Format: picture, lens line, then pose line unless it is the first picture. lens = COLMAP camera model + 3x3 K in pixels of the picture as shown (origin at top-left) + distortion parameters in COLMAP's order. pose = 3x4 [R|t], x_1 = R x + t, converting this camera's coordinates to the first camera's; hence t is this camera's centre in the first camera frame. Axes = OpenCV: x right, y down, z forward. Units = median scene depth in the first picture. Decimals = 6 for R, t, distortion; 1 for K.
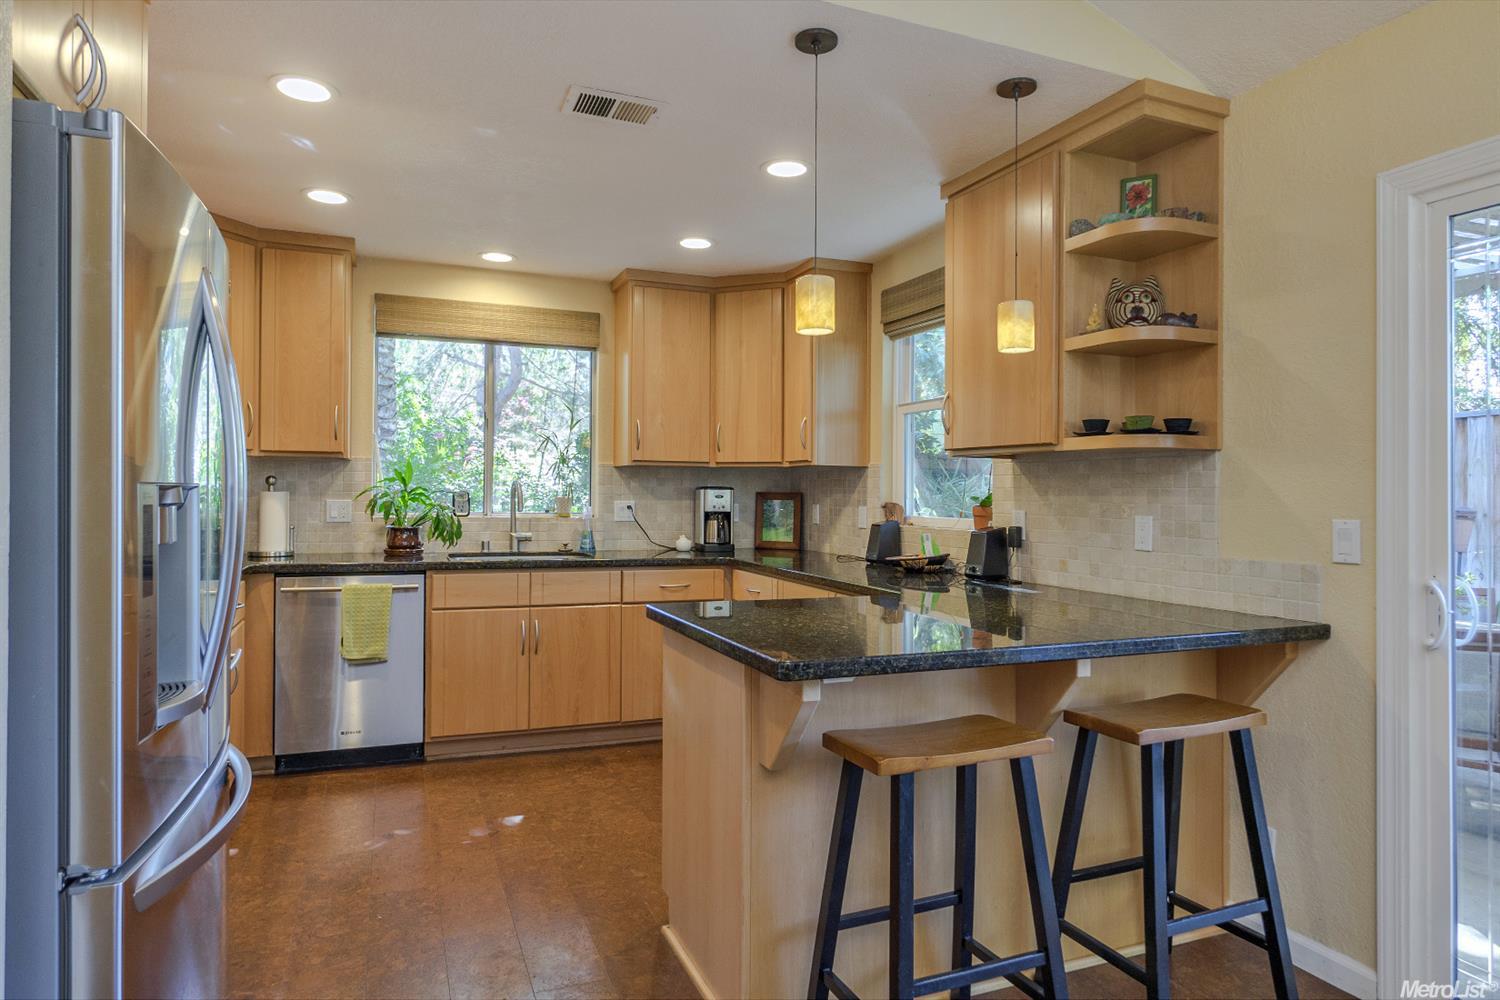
lens RADIAL K [[880.9, 0, 759.4], [0, 880.9, 502.0], [0, 0, 1]] dist [0.001102, 0.000279]
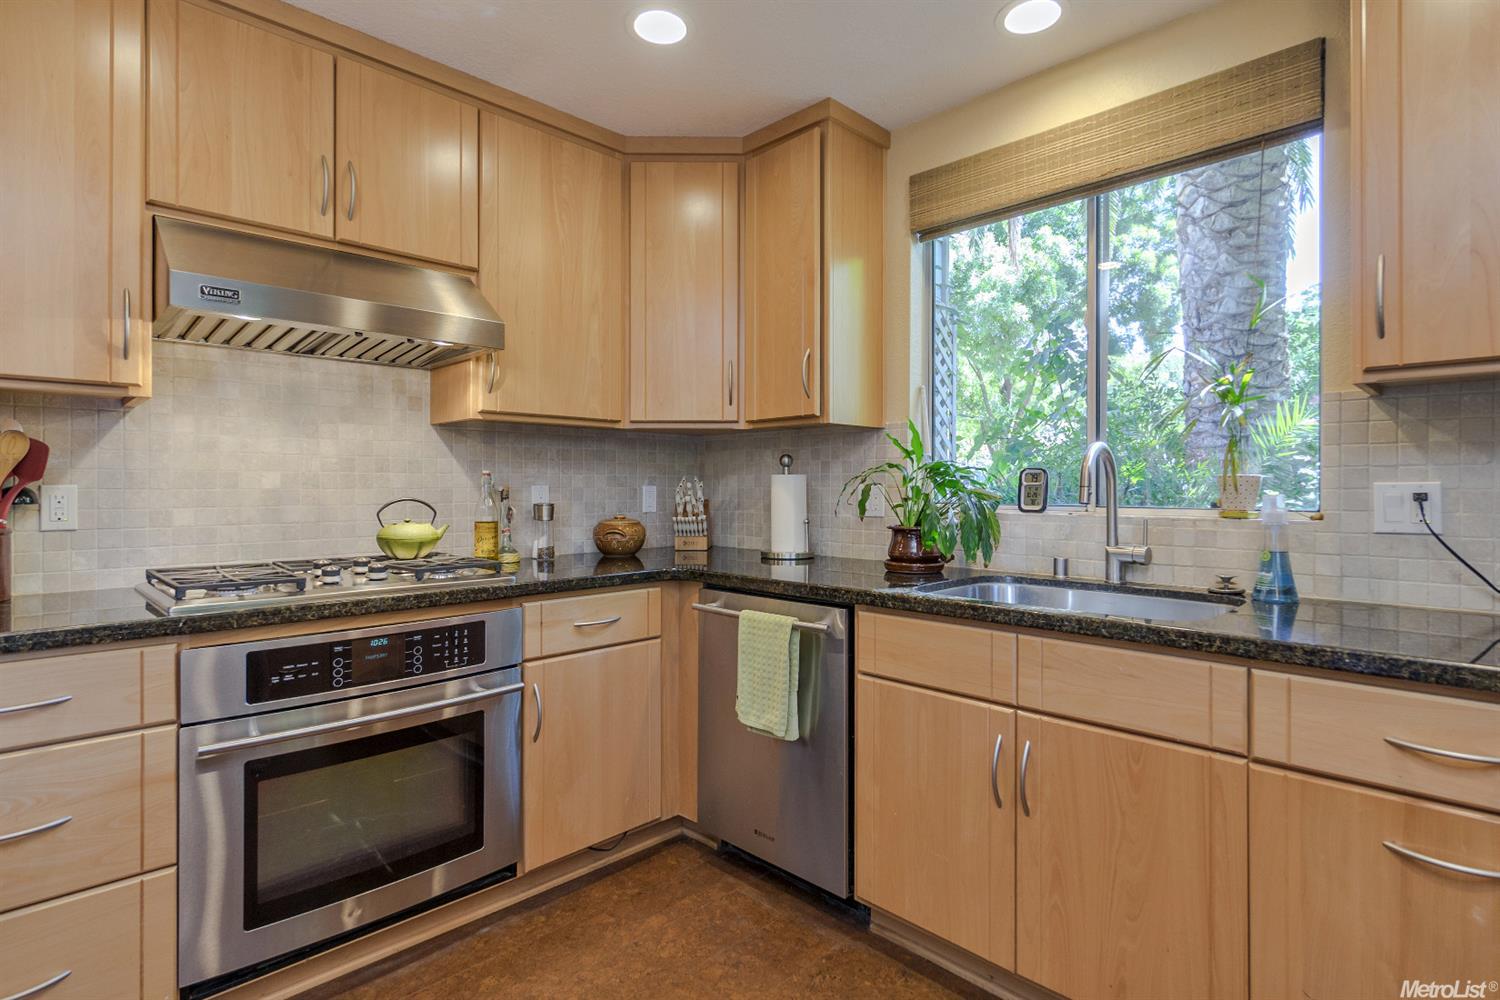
lens RADIAL K [[768.0, 0, 757.3], [0, 768.0, 491.3], [0, 0, 1]] dist [-0.001371, -0.000148]
pose [[0.381984, -0.006360, -0.924147, 0.057572], [-0.003026, 0.999962, -0.008132, 0.007625], [0.924164, 0.005902, 0.381950, 0.663104]]
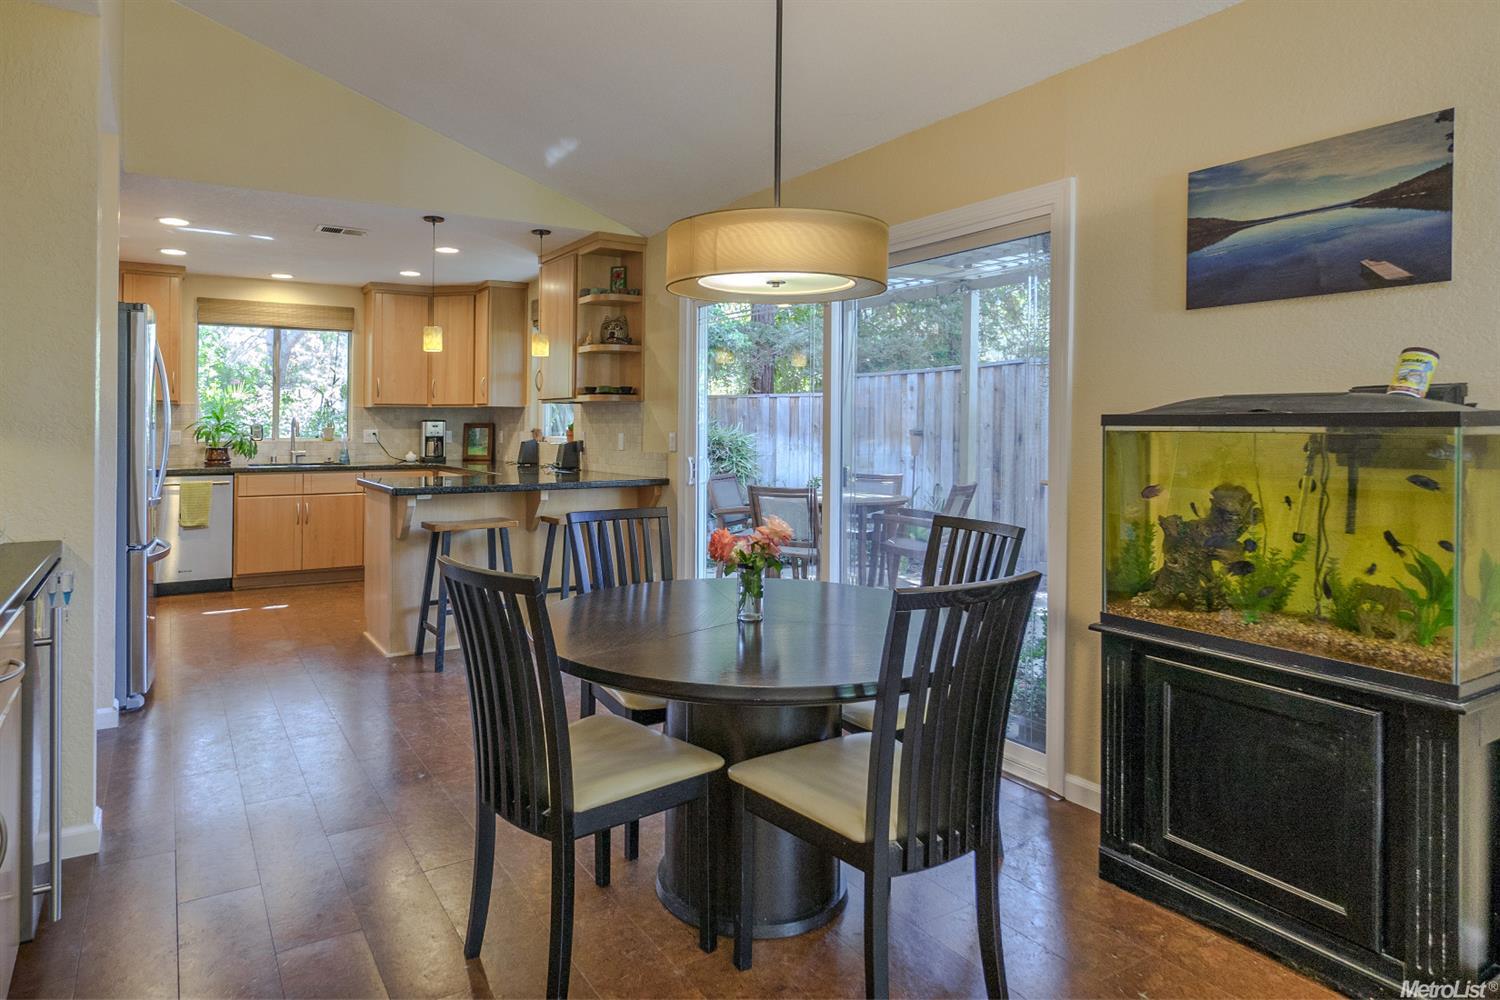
lens RADIAL K [[795.8, 0, 685.2], [0, 795.8, 408.6], [0, 0, 1]] dist [0.004016, -0.000785]
pose [[0.984934, -0.006053, 0.172827, 0.162077], [0.011061, 0.999546, -0.028028, 0.007733], [-0.172579, 0.029517, 0.984553, -0.511811]]
